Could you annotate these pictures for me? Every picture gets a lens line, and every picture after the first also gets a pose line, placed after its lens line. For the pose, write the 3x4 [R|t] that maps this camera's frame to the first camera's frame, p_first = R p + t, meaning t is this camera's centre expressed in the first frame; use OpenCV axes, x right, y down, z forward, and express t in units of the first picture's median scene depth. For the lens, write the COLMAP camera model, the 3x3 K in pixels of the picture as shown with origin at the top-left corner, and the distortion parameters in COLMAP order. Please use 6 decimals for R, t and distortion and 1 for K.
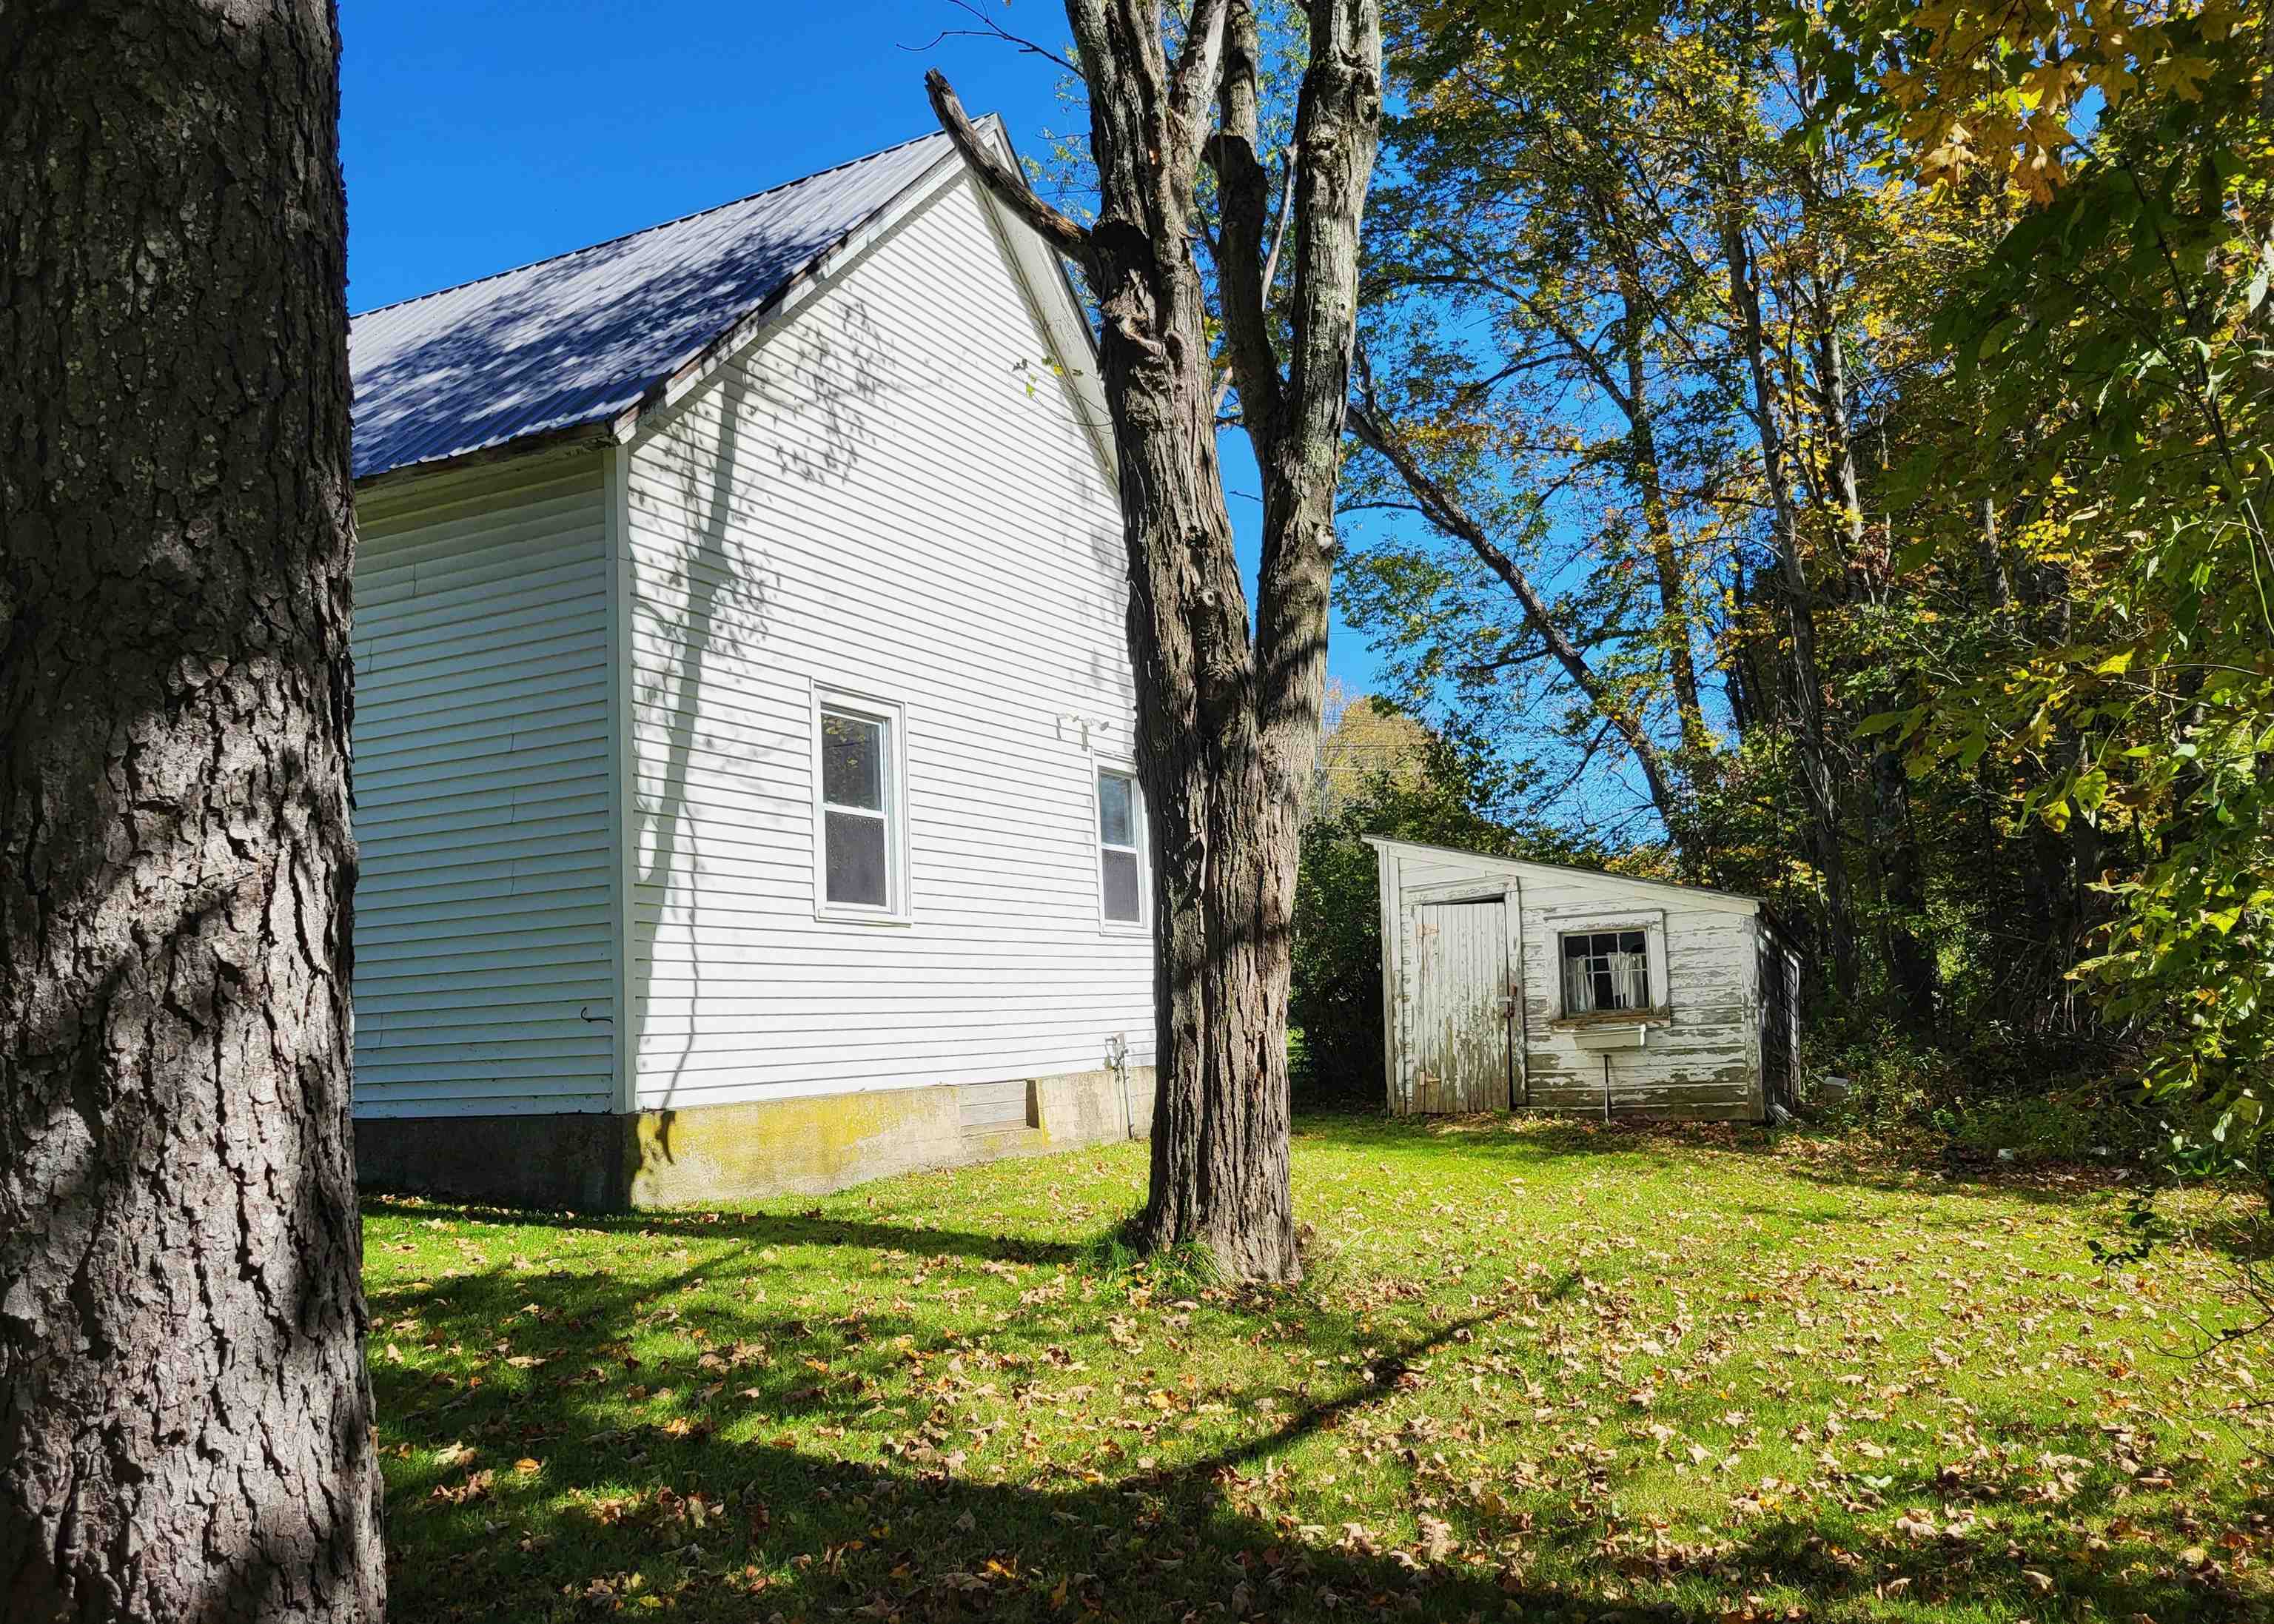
lens RADIAL K [[1741.6, 0, 1173.3], [0, 1741.6, 814.9], [0, 0, 1]] dist [0.048678, -0.029759]
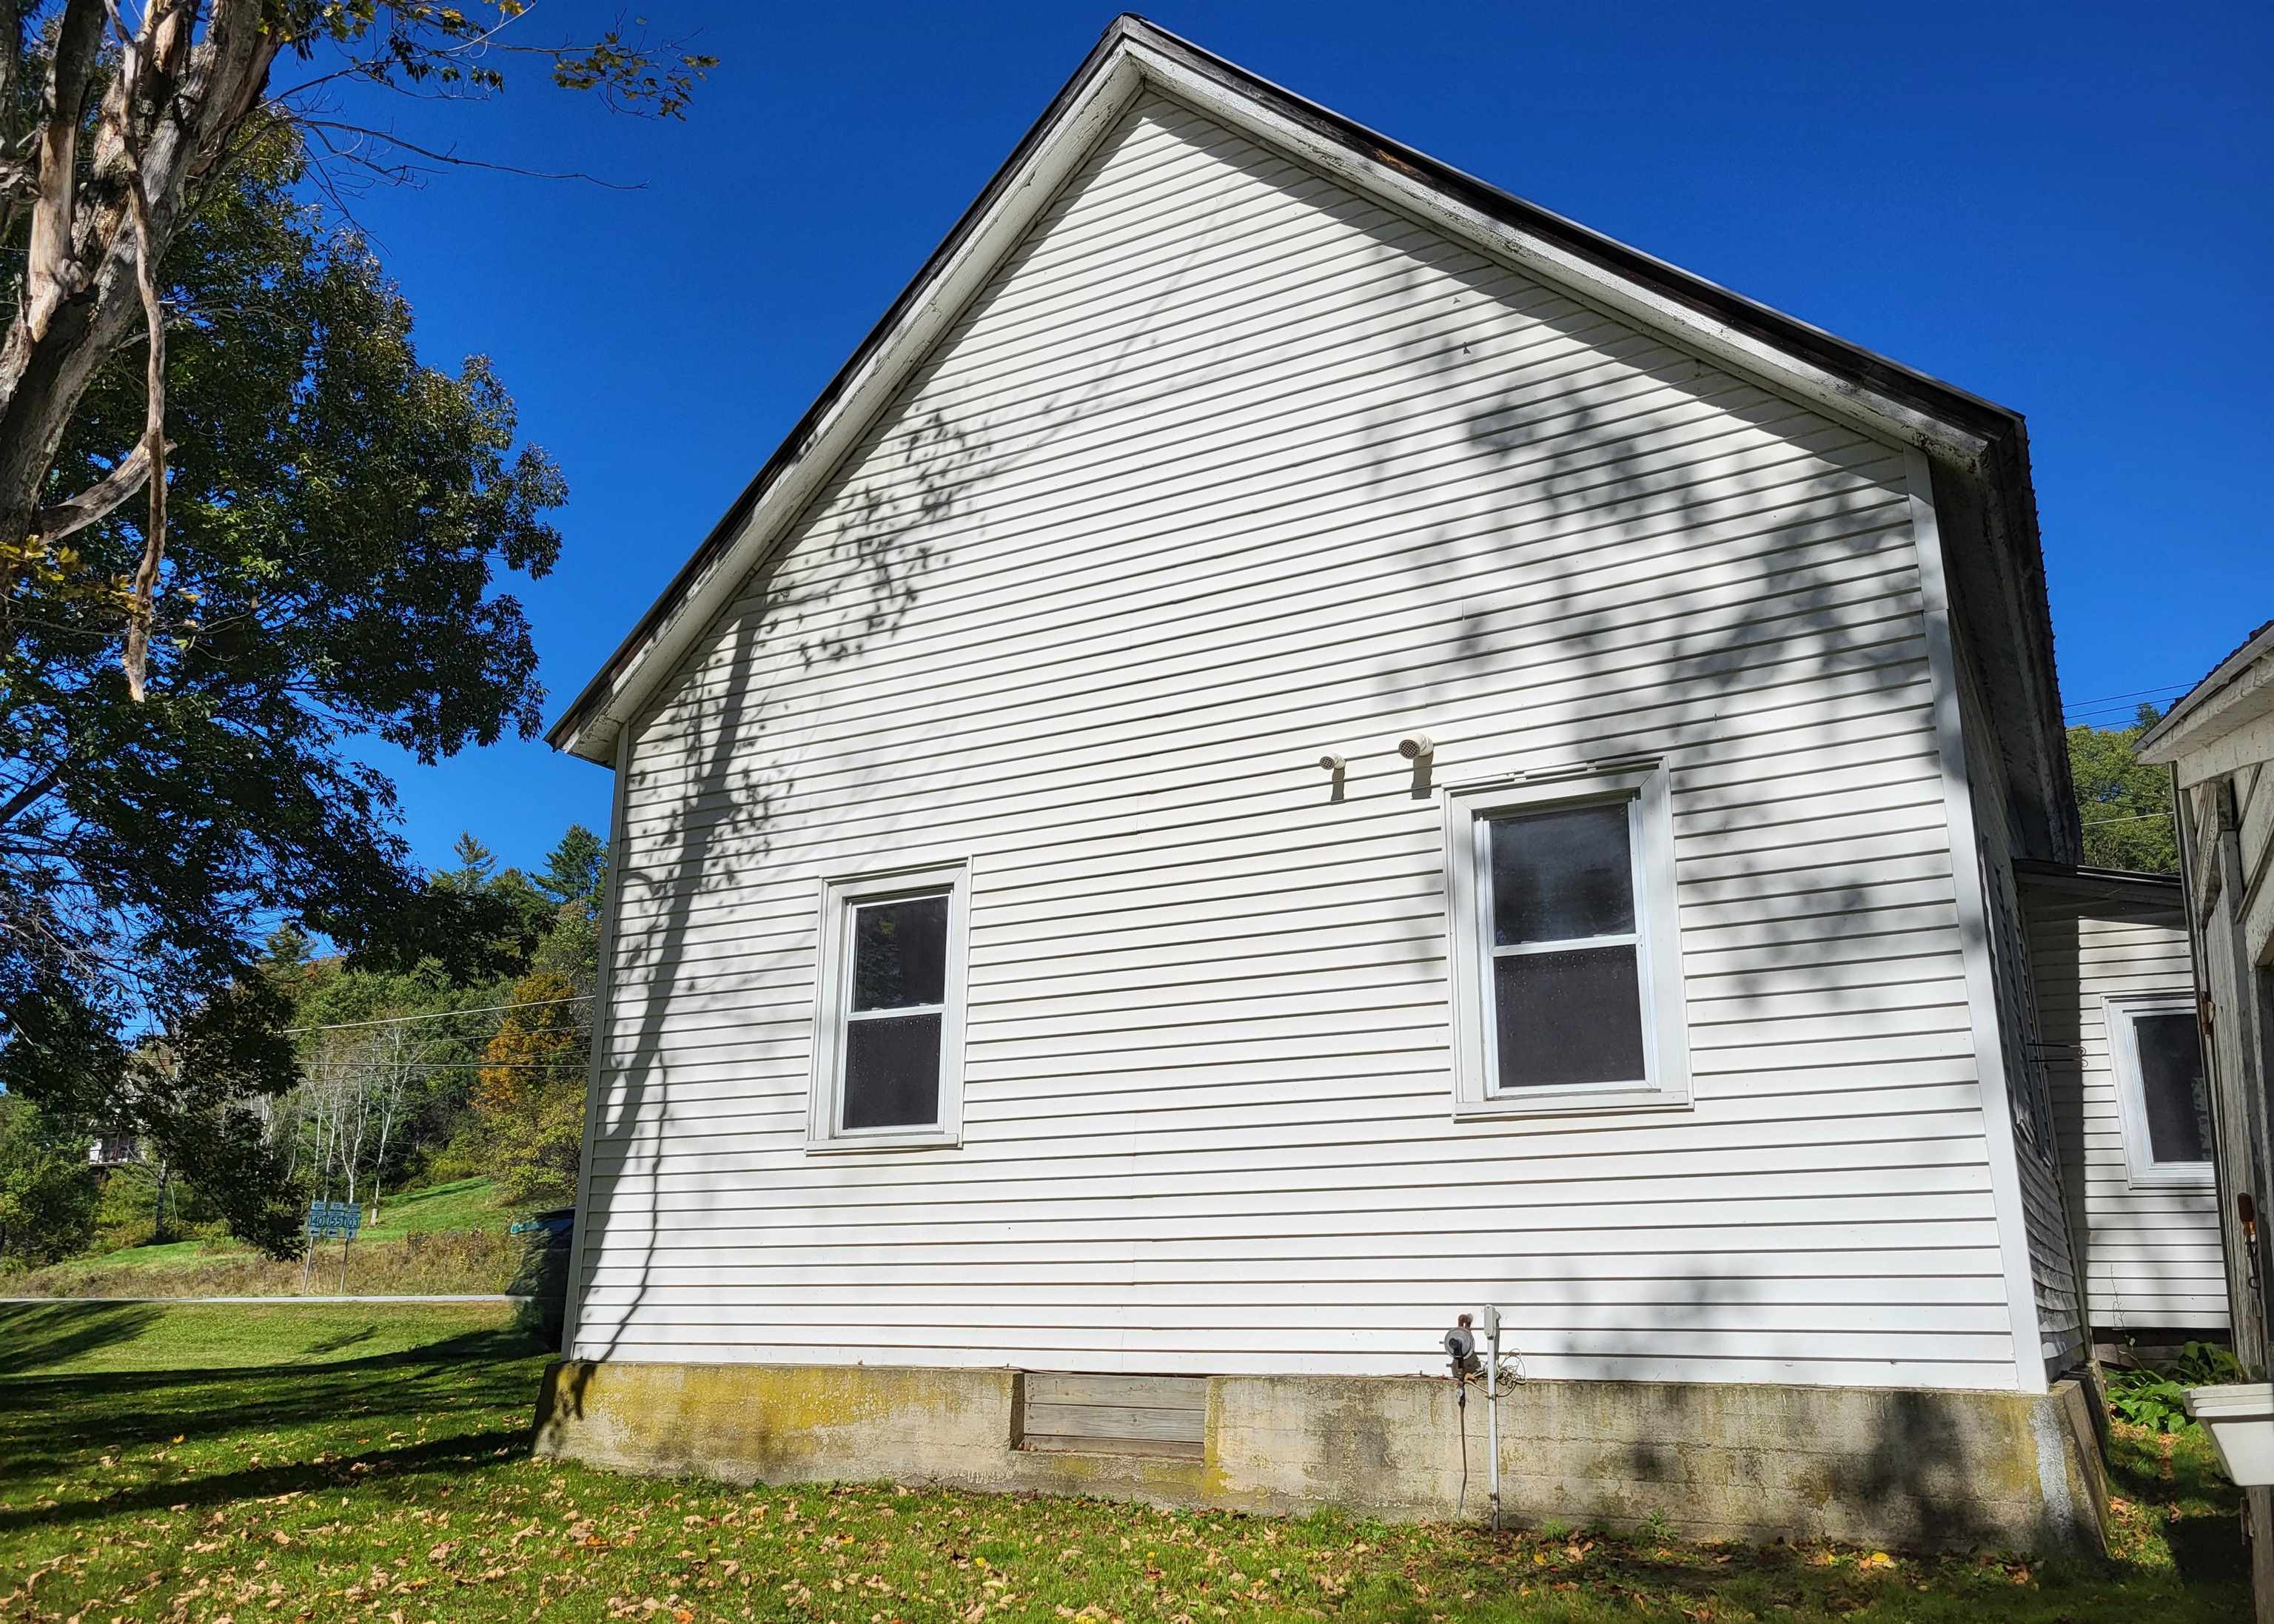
lens RADIAL K [[1741.6, 0, 1173.3], [0, 1741.6, 814.9], [0, 0, 1]] dist [0.048678, -0.029759]
pose [[-0.037242, -0.218141, -0.975206, 0.715765], [0.125959, 0.967075, -0.221133, 0.119399], [0.991336, -0.131072, -0.008539, 1.288105]]
